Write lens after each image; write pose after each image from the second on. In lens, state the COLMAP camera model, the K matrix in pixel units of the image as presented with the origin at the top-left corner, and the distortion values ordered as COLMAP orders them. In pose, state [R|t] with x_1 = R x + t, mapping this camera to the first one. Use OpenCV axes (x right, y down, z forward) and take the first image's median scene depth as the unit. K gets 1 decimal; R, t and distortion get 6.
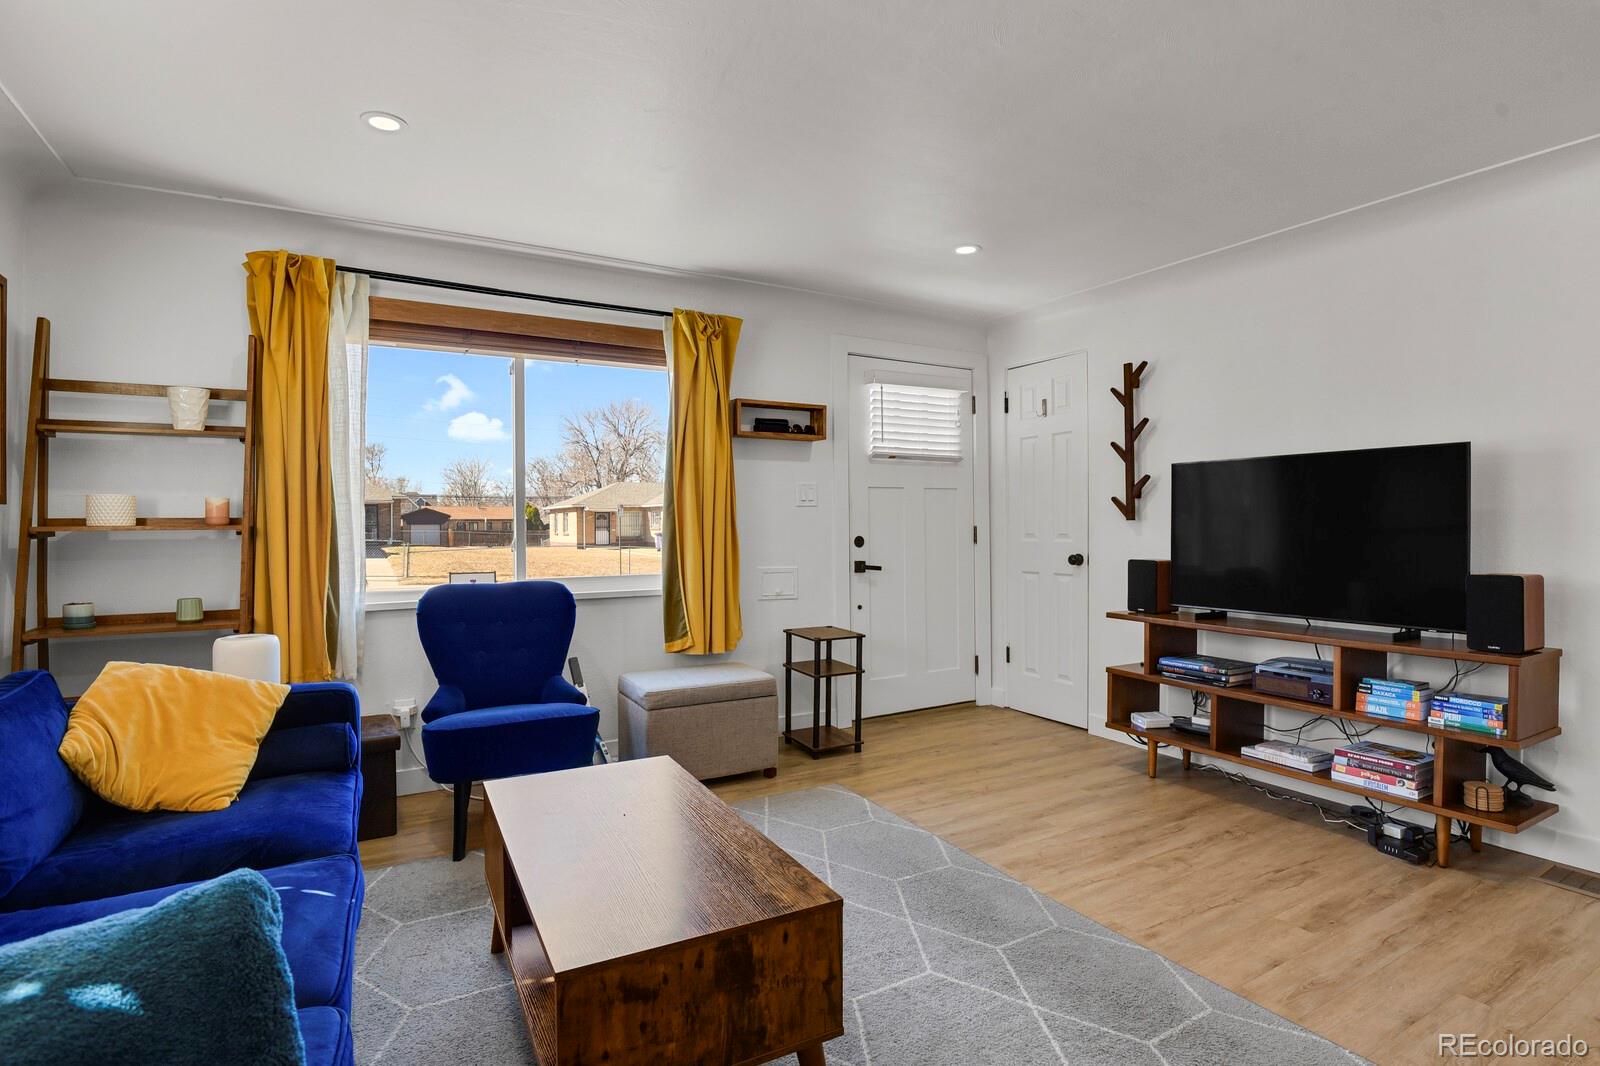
lens RADIAL K [[783.9, 0, 803.7], [0, 783.9, 531.8], [0, 0, 1]] dist [-0.023077, -0.004492]
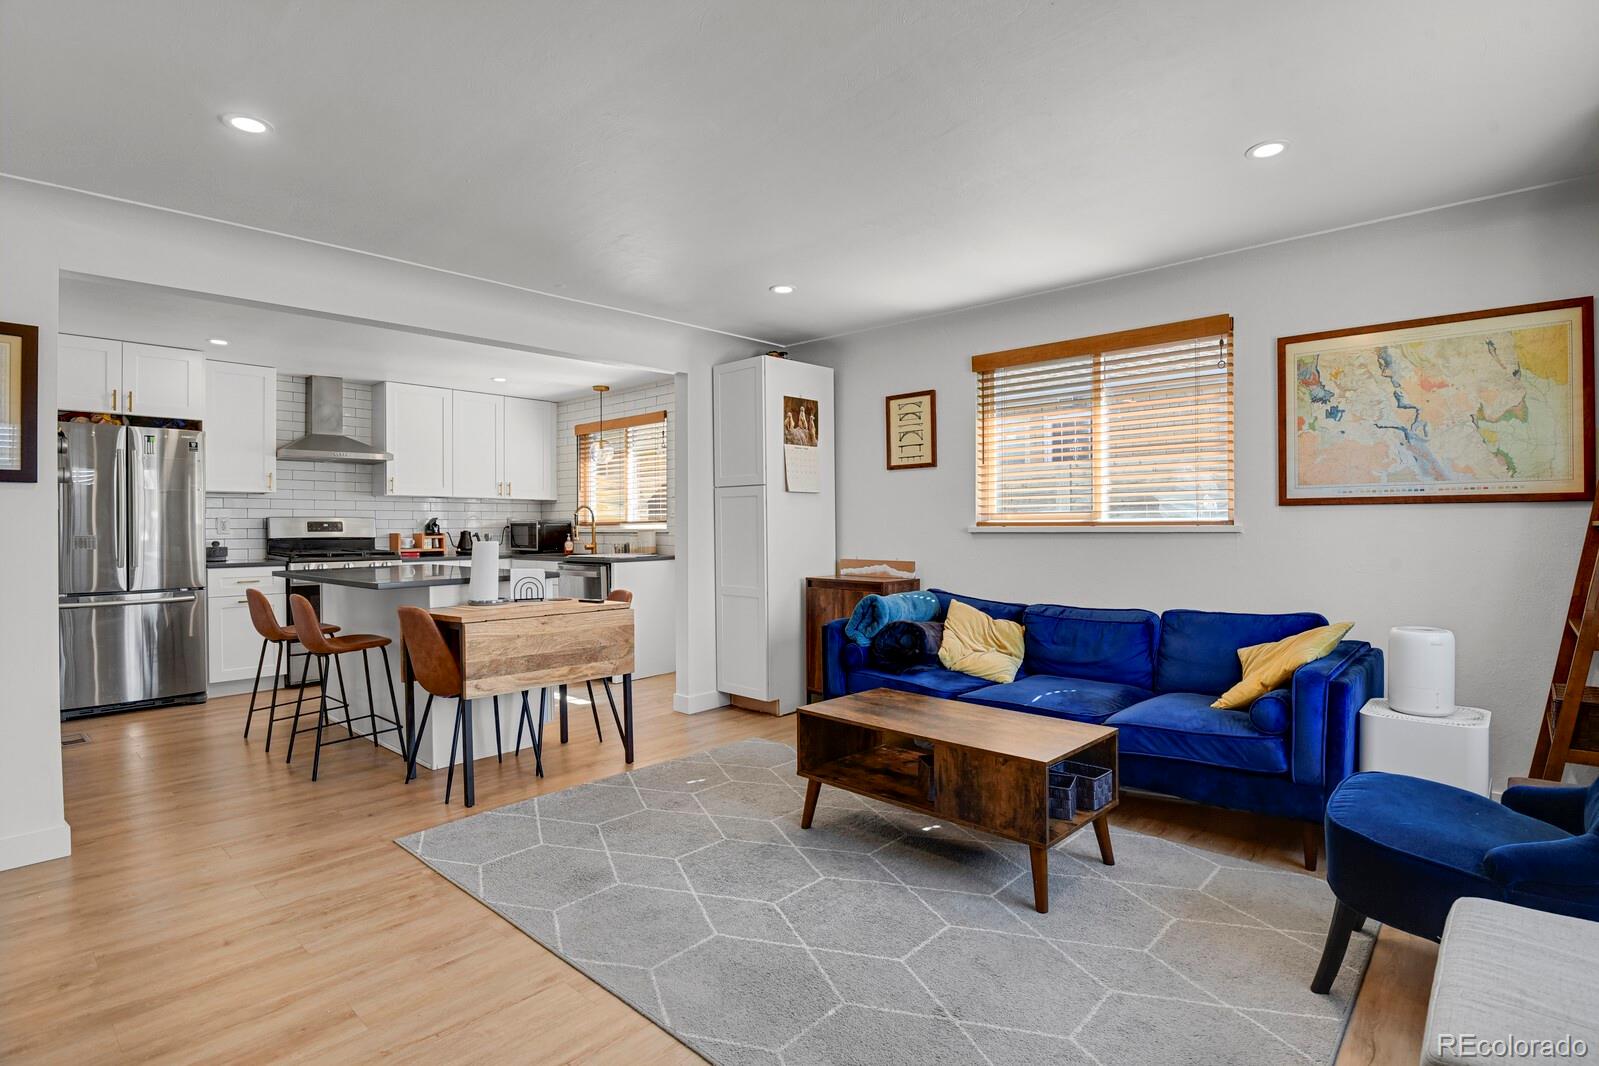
lens RADIAL K [[783.4, 0, 813.0], [0, 783.4, 524.4], [0, 0, 1]] dist [-0.023077, -0.004492]
pose [[-0.951762, 0.010396, -0.306662, 0.285205], [0.008069, 0.999928, 0.008857, -0.015736], [0.306732, 0.005956, -0.951777, 1.306873]]
